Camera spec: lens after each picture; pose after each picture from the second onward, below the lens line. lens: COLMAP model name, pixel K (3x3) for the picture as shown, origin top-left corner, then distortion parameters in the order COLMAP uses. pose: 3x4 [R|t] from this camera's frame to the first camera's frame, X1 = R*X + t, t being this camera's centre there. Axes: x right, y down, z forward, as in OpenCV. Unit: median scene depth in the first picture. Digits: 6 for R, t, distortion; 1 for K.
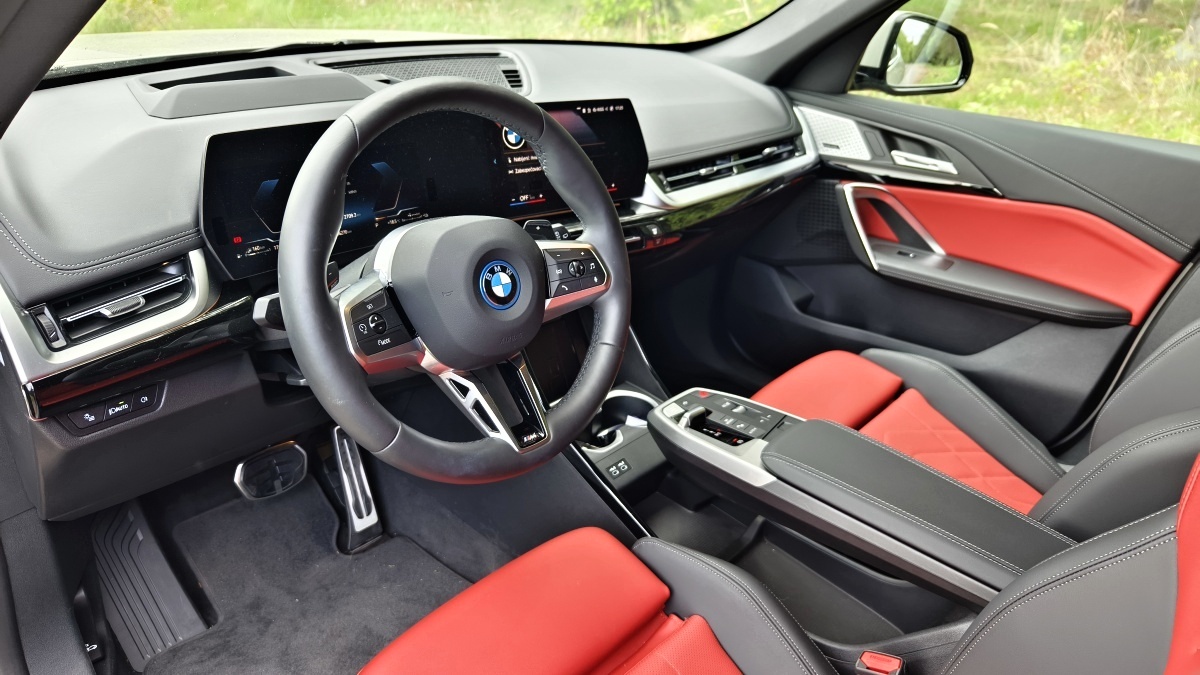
lens RADIAL K [[842.3, 0, 600.0], [0, 842.3, 337.5], [0, 0, 1]] dist [-0.001658, 0.002371]
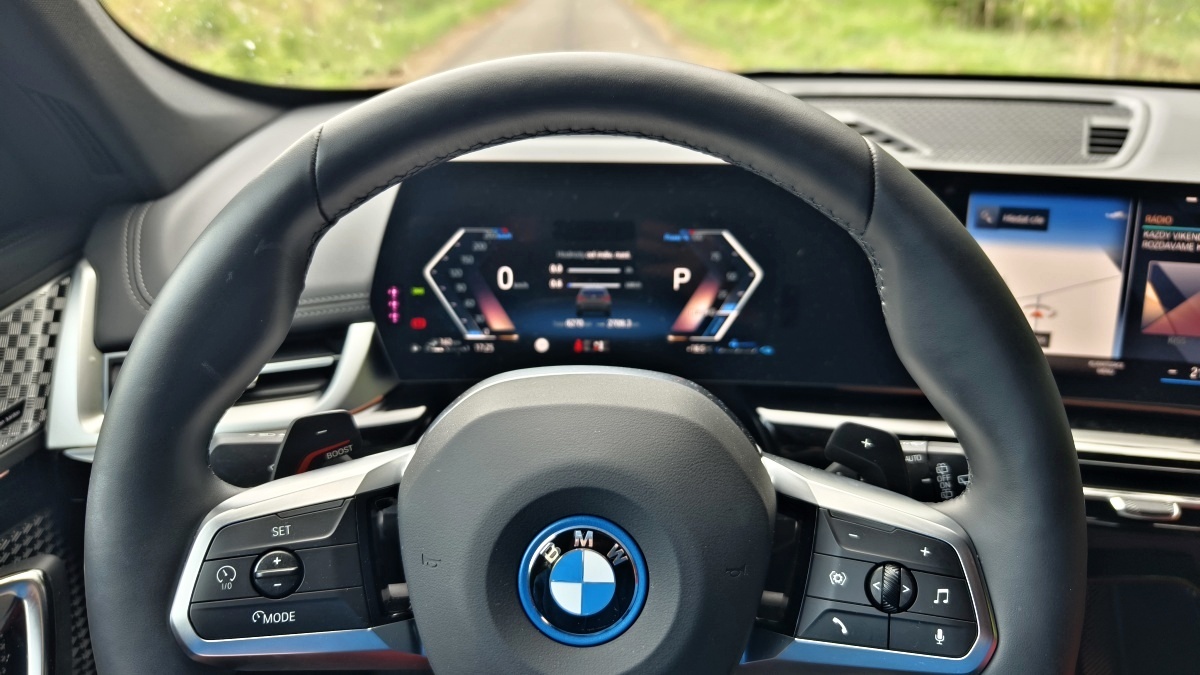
lens RADIAL K [[875.7, 0, 625.8], [0, 875.7, 312.8], [0, 0, 1]] dist [-0.005927, -0.002075]
pose [[0.707438, 0.200101, -0.677858, 0.074482], [-0.283577, 0.958863, -0.012900, -0.095075], [0.647391, 0.201351, 0.735080, 0.368085]]
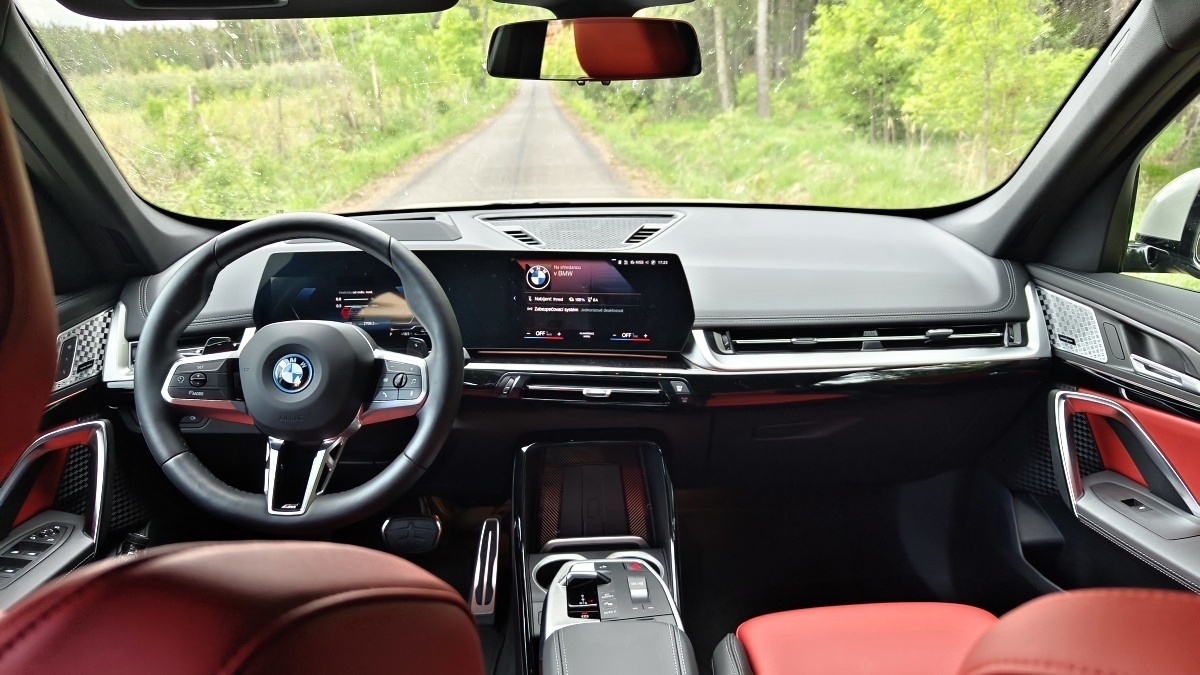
lens RADIAL K [[884.9, 0, 618.7], [0, 884.9, 331.8], [0, 0, 1]] dist [0.071511, 0.001186]
pose [[0.714347, 0.105612, -0.691777, 0.600616], [-0.251117, 0.961392, -0.112537, -0.049216], [0.653184, 0.254107, 0.713289, 0.187964]]
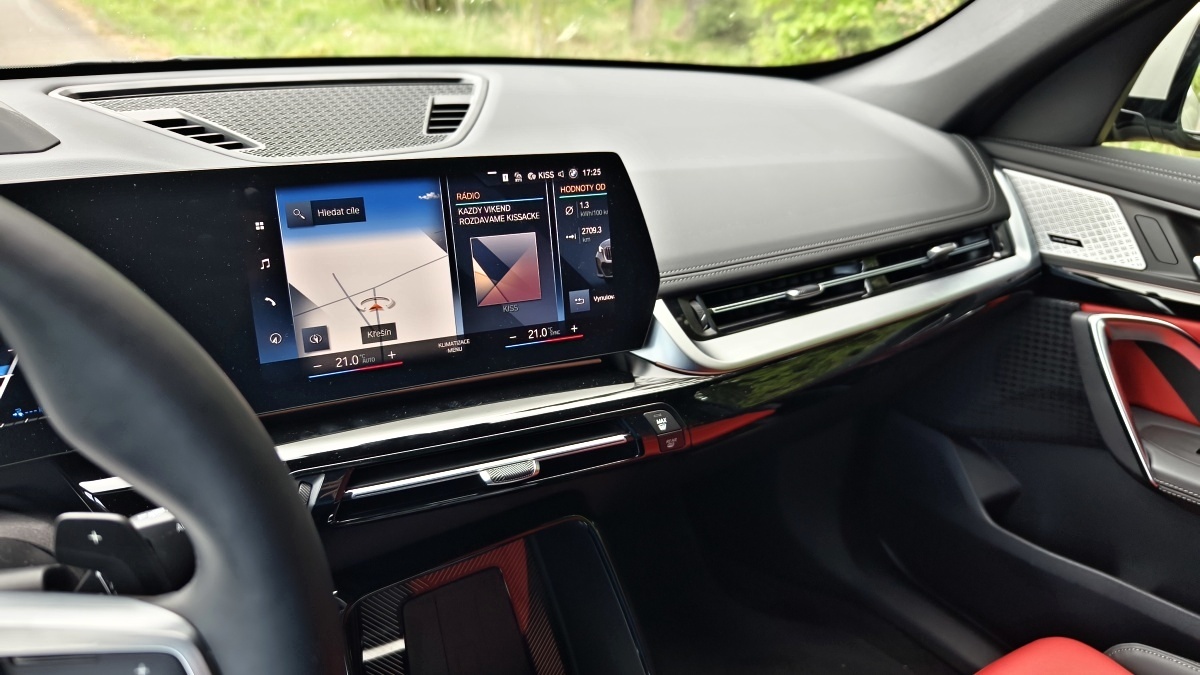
lens RADIAL K [[842.3, 0, 600.0], [0, 842.3, 337.5], [0, 0, 1]] dist [-0.001658, 0.002371]
pose [[0.973271, 0.054235, -0.223165, 0.115543], [-0.067987, 0.996202, -0.054401, -0.125357], [0.219367, 0.068119, 0.973262, 0.442521]]
